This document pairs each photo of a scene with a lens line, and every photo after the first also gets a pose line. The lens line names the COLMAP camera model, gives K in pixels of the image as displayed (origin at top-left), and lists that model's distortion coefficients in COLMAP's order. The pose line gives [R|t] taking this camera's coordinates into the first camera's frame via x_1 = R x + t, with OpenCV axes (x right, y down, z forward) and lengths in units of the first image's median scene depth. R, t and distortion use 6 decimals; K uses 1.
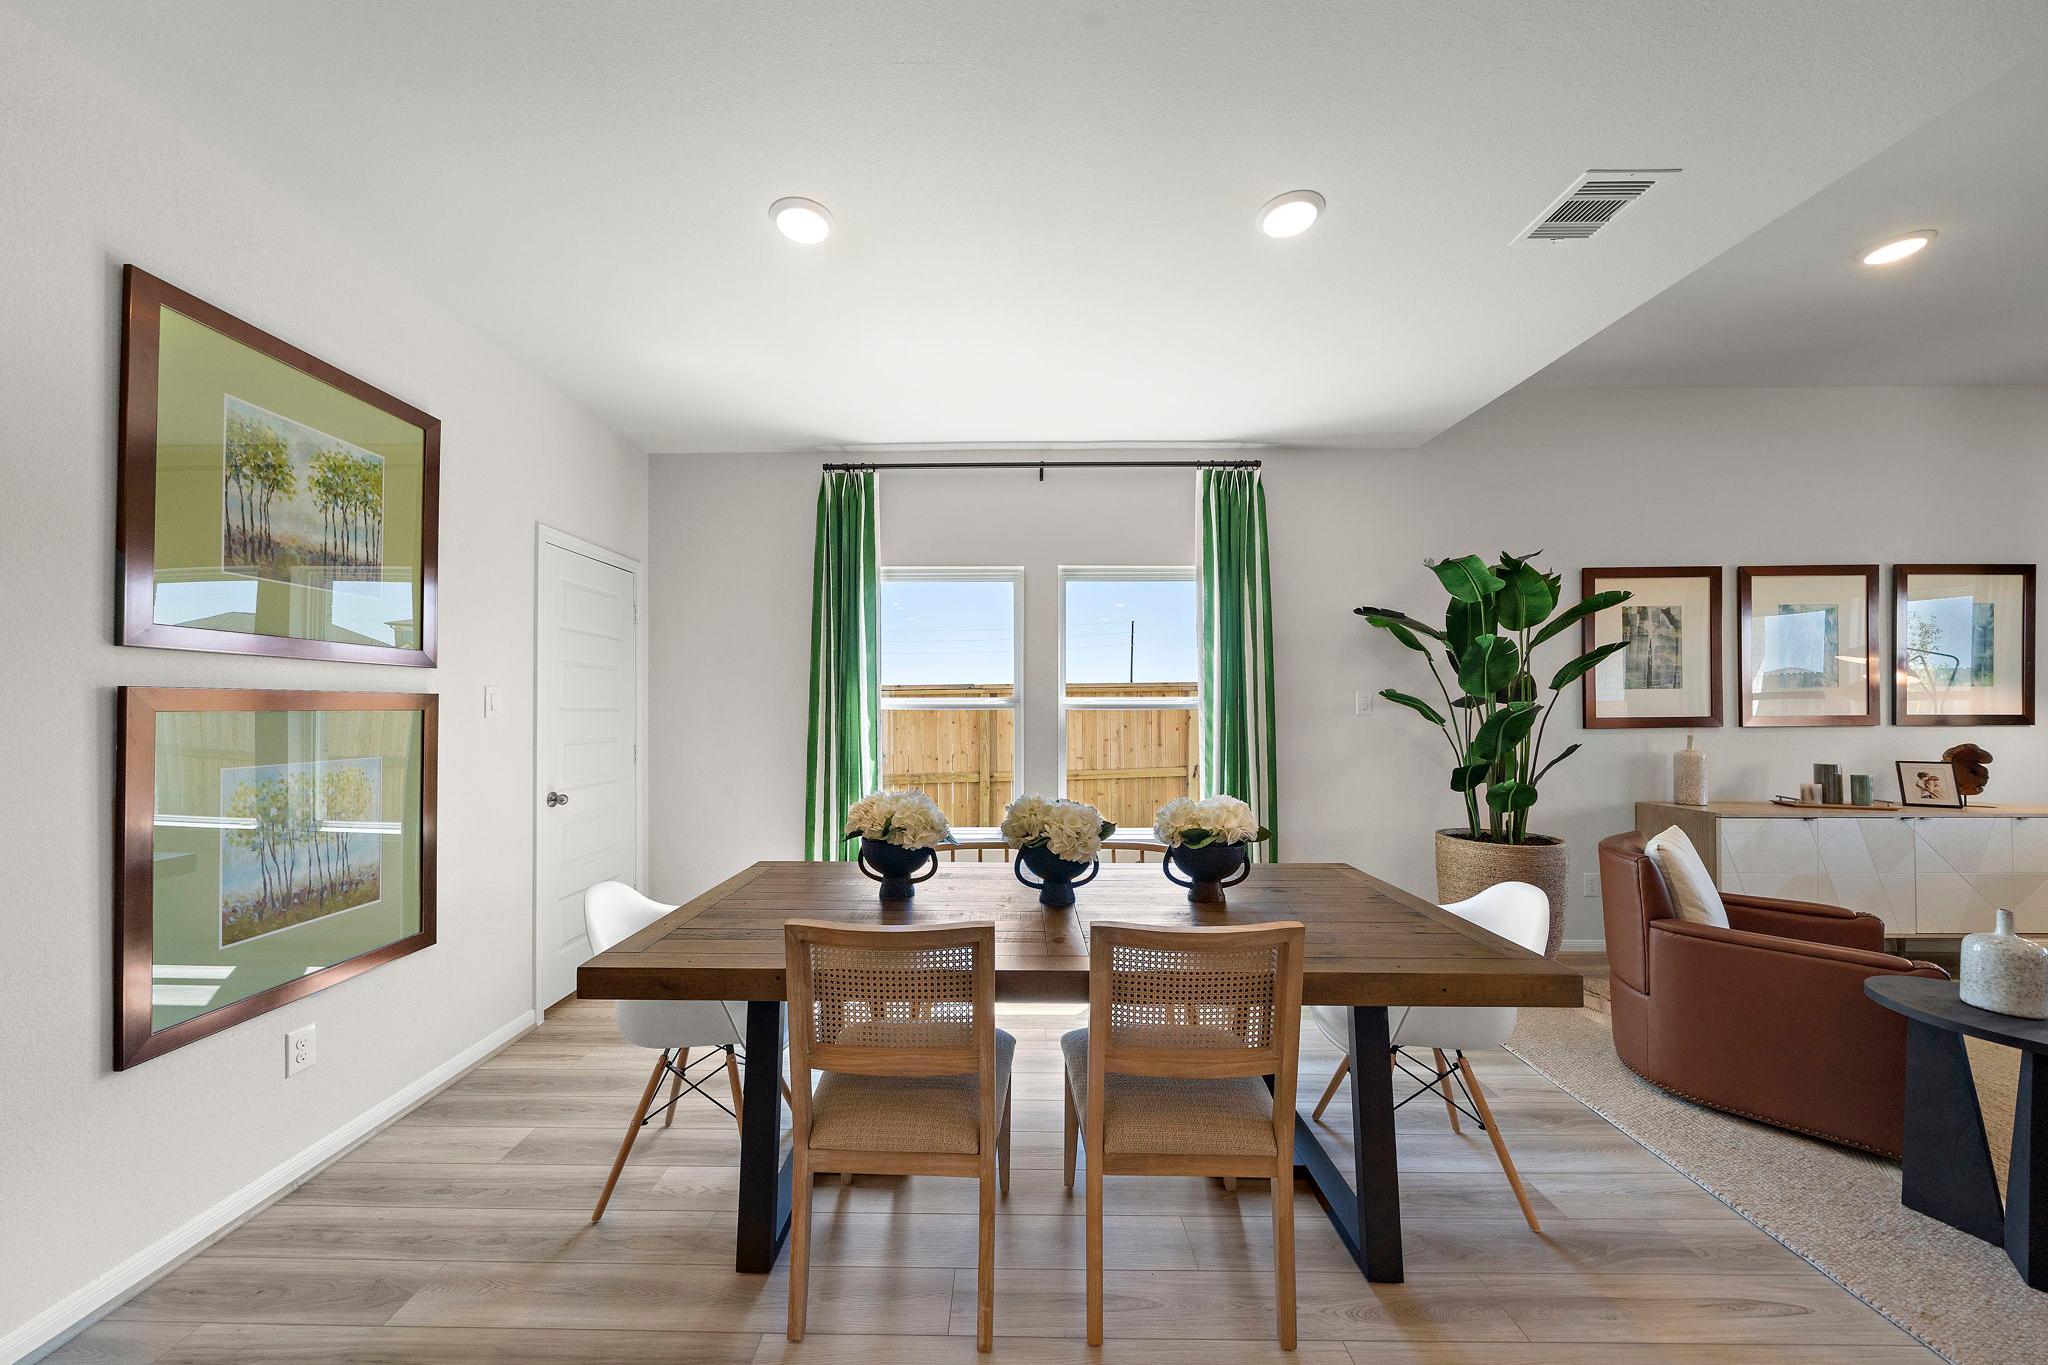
lens RADIAL K [[693.7, 0, 999.7], [0, 693.7, 705.4], [0, 0, 1]] dist [-0.003183, 0.000054]
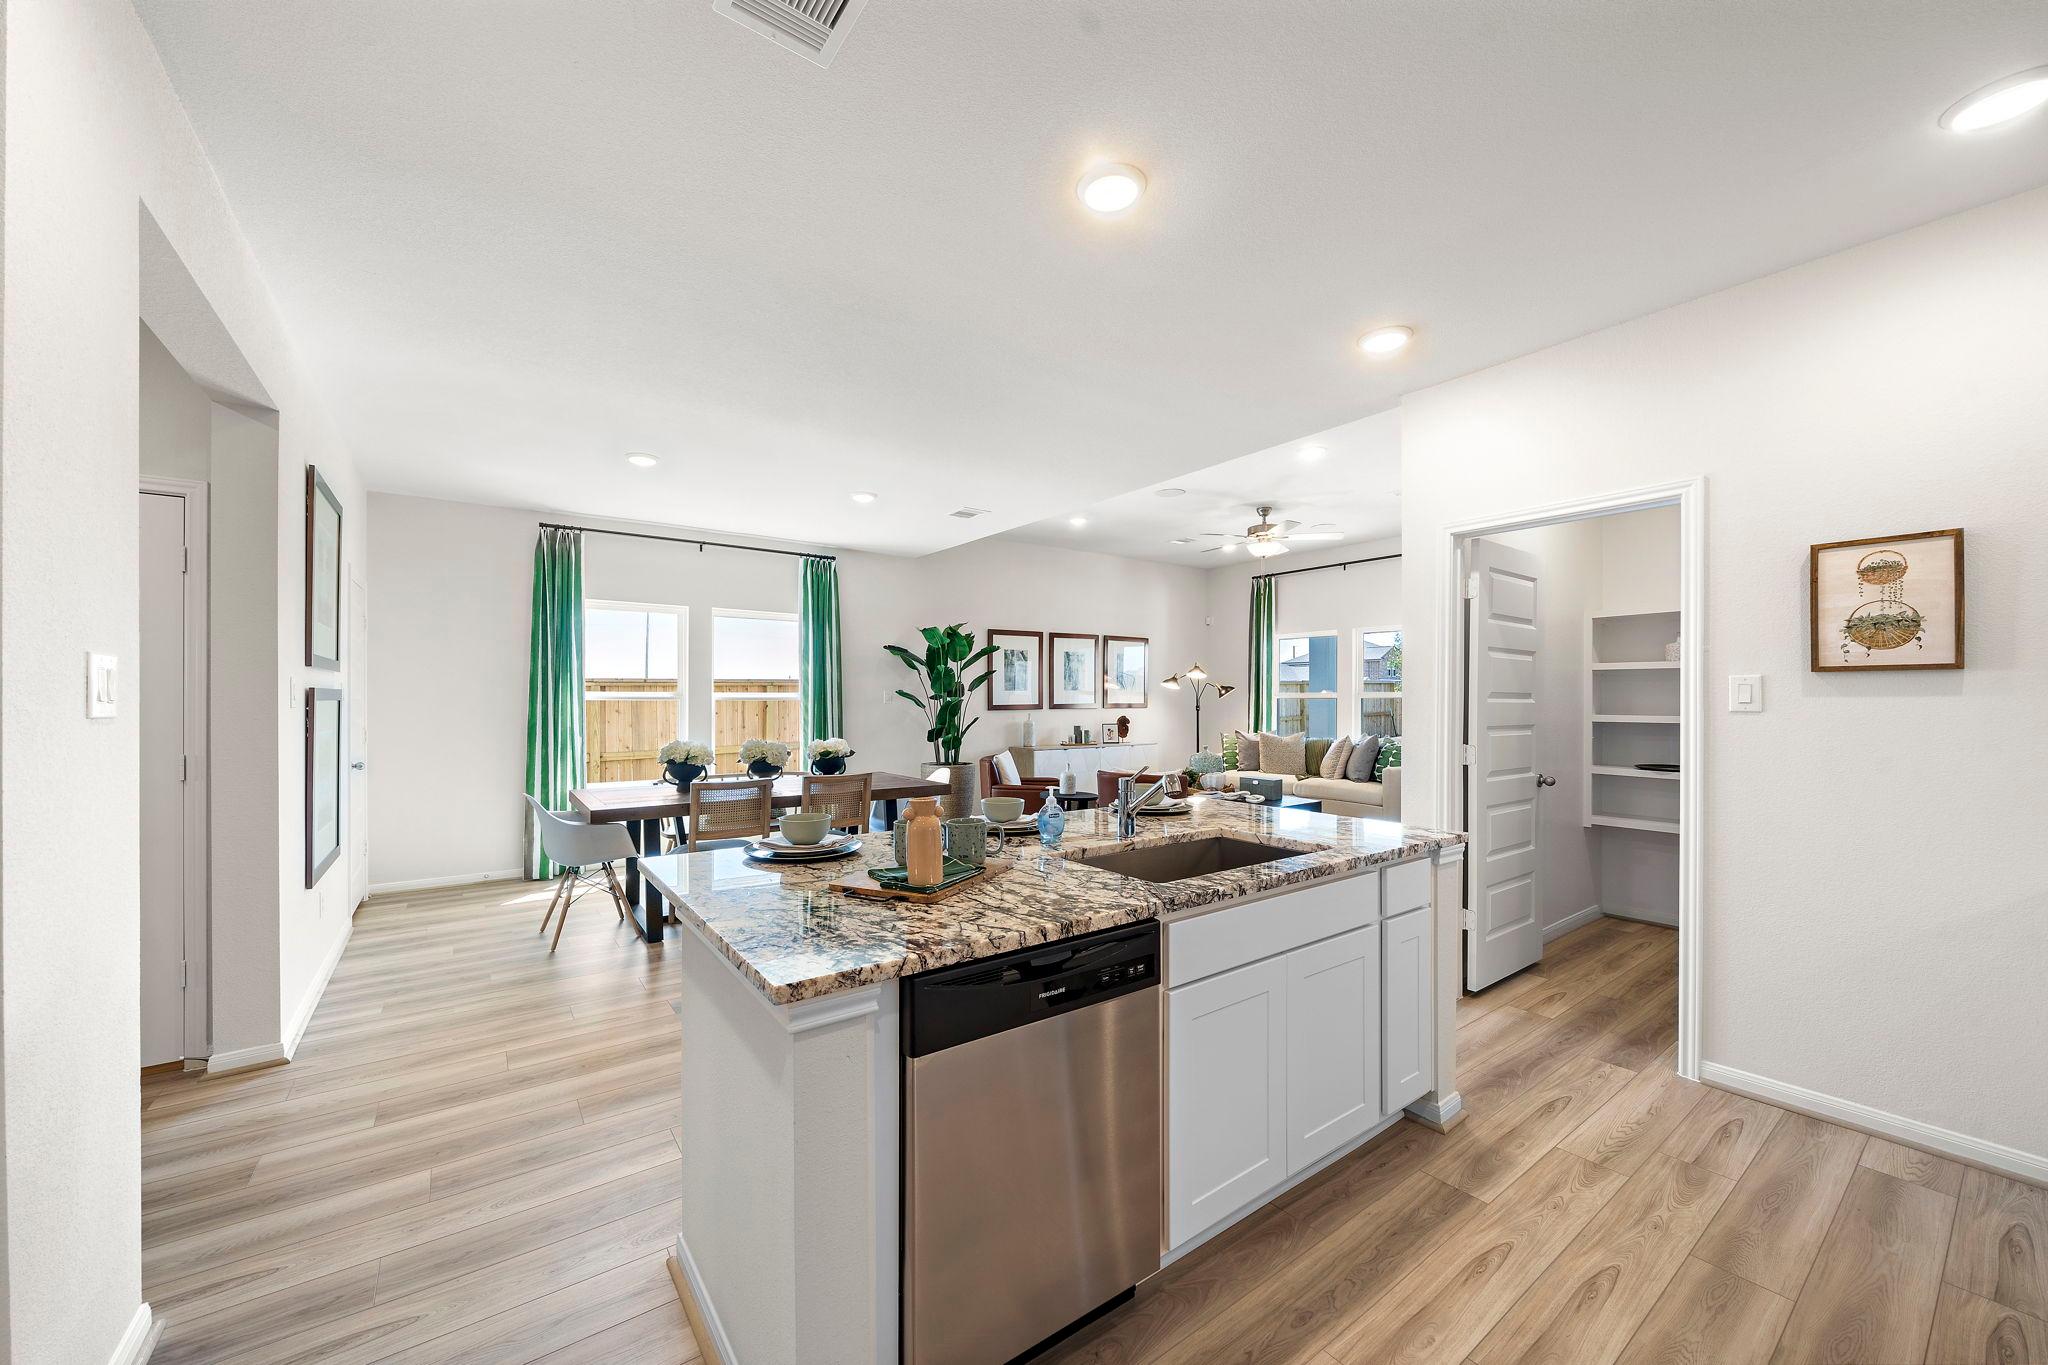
lens RADIAL K [[780.2, 0, 1022.7], [0, 780.2, 694.0], [0, 0, 1]] dist [-0.003071, -0.000262]
pose [[0.790118, 0.006461, 0.612921, -0.466530], [-0.006175, 0.999978, -0.002581, -0.008313], [-0.612924, -0.001746, 0.790140, -0.863975]]
